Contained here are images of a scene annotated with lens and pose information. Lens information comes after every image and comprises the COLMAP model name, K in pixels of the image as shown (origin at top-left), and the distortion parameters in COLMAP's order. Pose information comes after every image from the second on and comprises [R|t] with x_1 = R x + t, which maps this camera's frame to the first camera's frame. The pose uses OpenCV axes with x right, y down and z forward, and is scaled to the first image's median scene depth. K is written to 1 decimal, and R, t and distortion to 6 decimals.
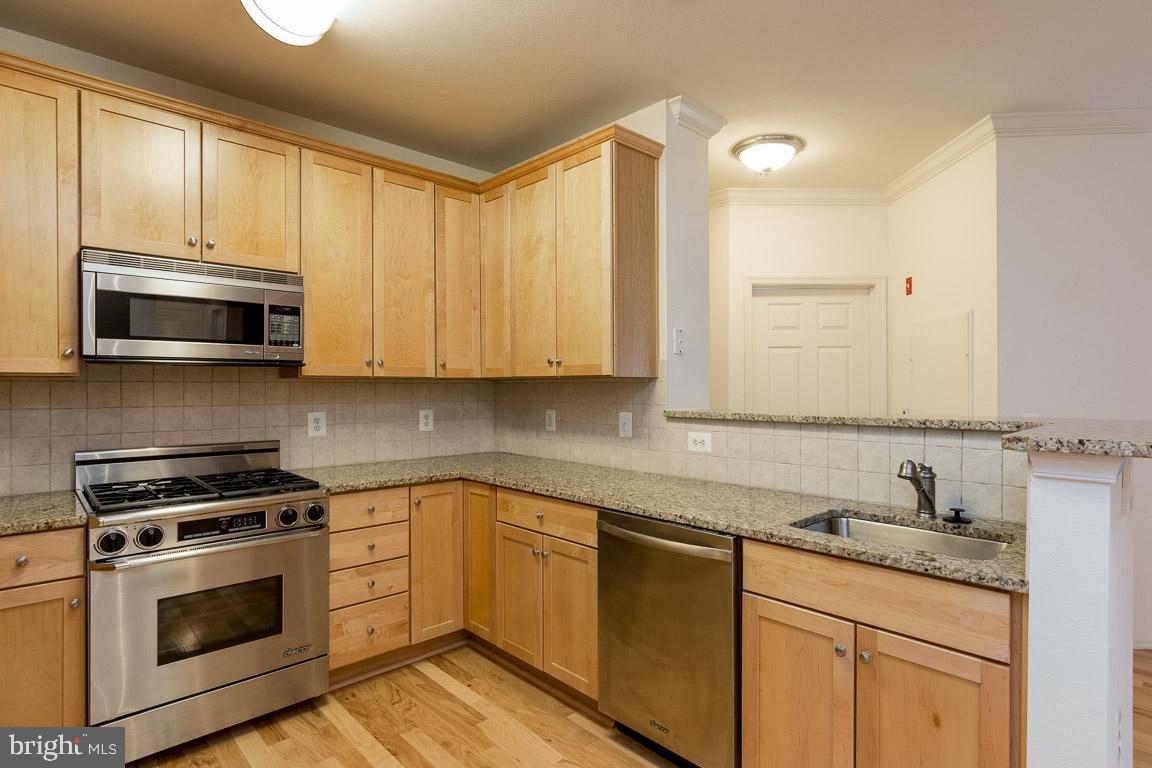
lens RADIAL K [[593.1, 0, 579.8], [0, 593.1, 386.2], [0, 0, 1]] dist [0.000252, -0.001533]
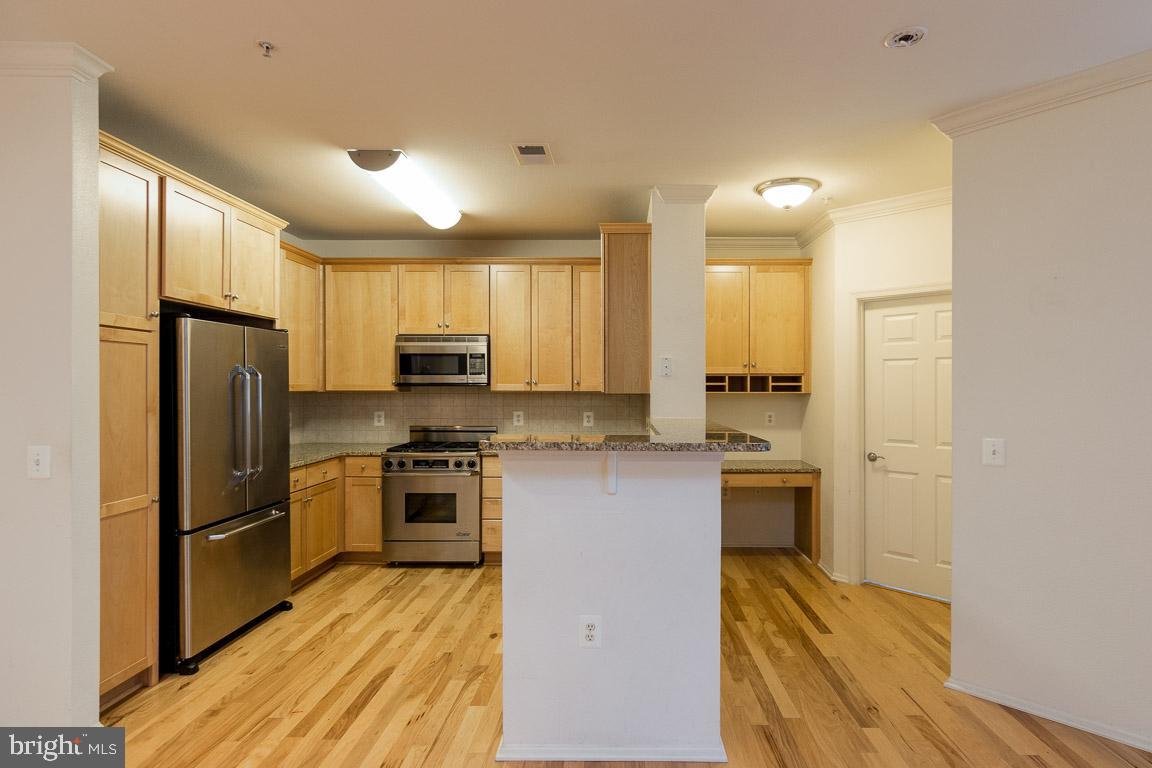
lens RADIAL K [[593.1, 0, 603.4], [0, 593.1, 389.7], [0, 0, 1]] dist [0.000252, -0.001533]
pose [[0.714562, 0.005503, -0.699551, 0.972612], [-0.001679, 0.999980, 0.006151, -0.030808], [0.699571, -0.003220, 0.714556, -0.047617]]
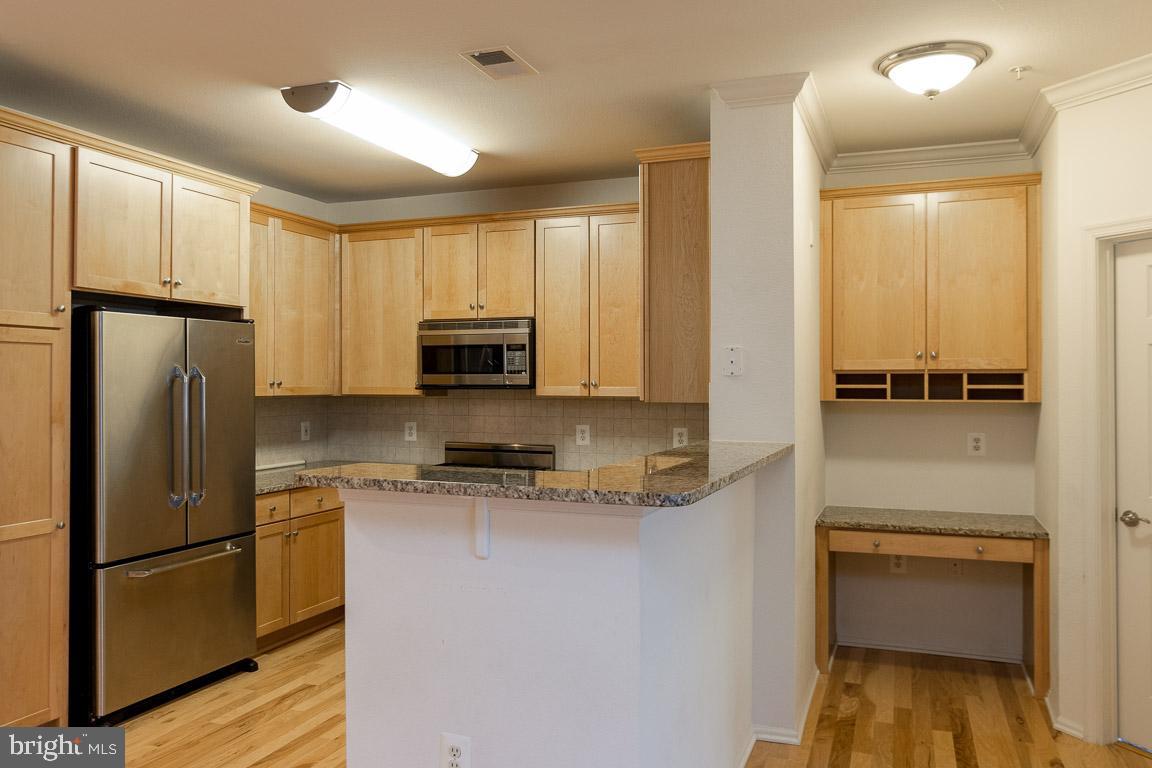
lens RADIAL K [[843.0, 0, 568.4], [0, 843.0, 380.2], [0, 0, 1]] dist [-0.002354, 0.003204]
pose [[0.431018, -0.001947, -0.902341, 1.136677], [-0.001177, 0.999996, -0.002720, -0.043770], [0.902342, 0.002234, 0.431014, 0.254884]]
